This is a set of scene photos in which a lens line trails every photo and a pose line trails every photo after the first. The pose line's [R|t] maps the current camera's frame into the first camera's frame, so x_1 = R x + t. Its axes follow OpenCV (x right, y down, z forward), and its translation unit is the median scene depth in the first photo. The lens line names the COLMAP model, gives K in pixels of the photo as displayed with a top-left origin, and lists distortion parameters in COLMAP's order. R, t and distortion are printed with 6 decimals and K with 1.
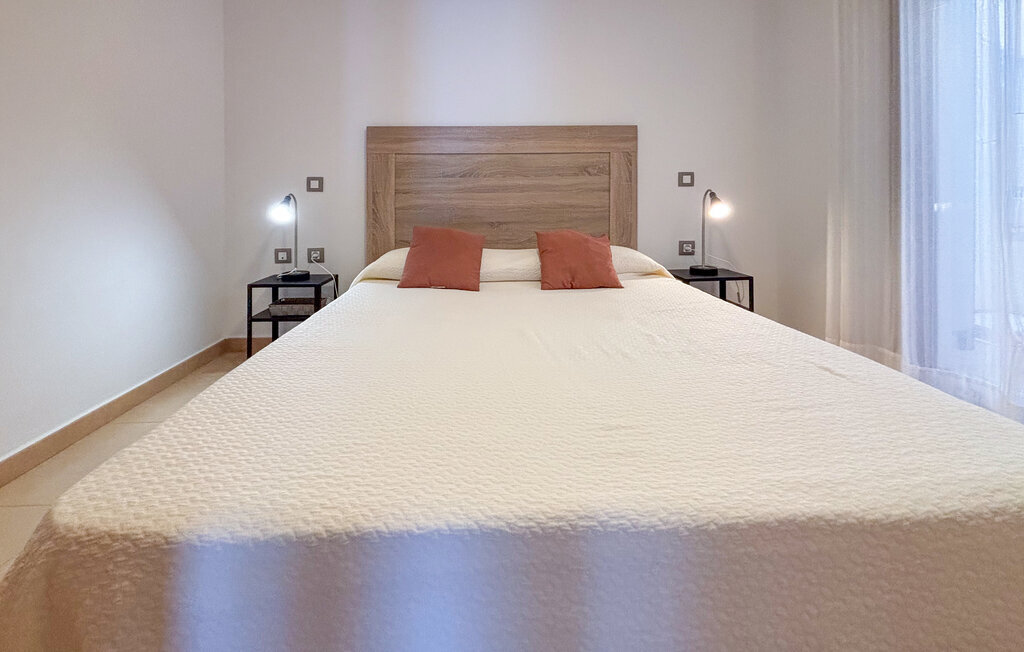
lens RADIAL K [[428.2, 0, 509.7], [0, 428.2, 310.2], [0, 0, 1]] dist [0.000027, -0.000283]
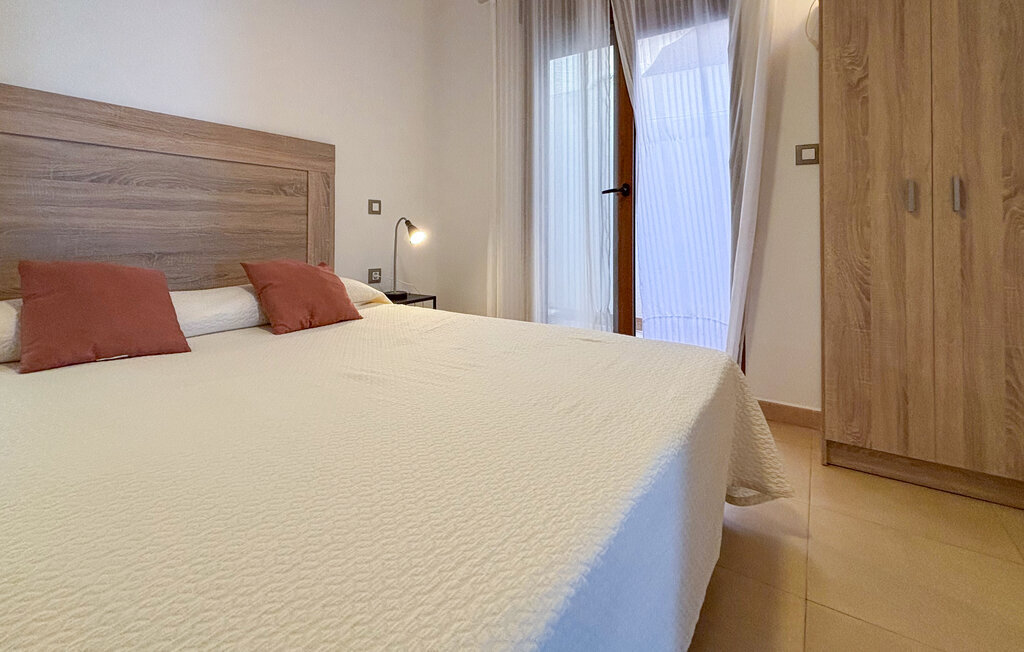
lens RADIAL K [[448.3, 0, 513.2], [0, 448.3, 345.8], [0, 0, 1]] dist [-0.003054, -0.001243]
pose [[0.587242, -0.183661, 0.788299, -0.307927], [0.190365, 0.977937, 0.086031, -0.014351], [-0.786707, 0.099543, 0.609248, 0.138597]]
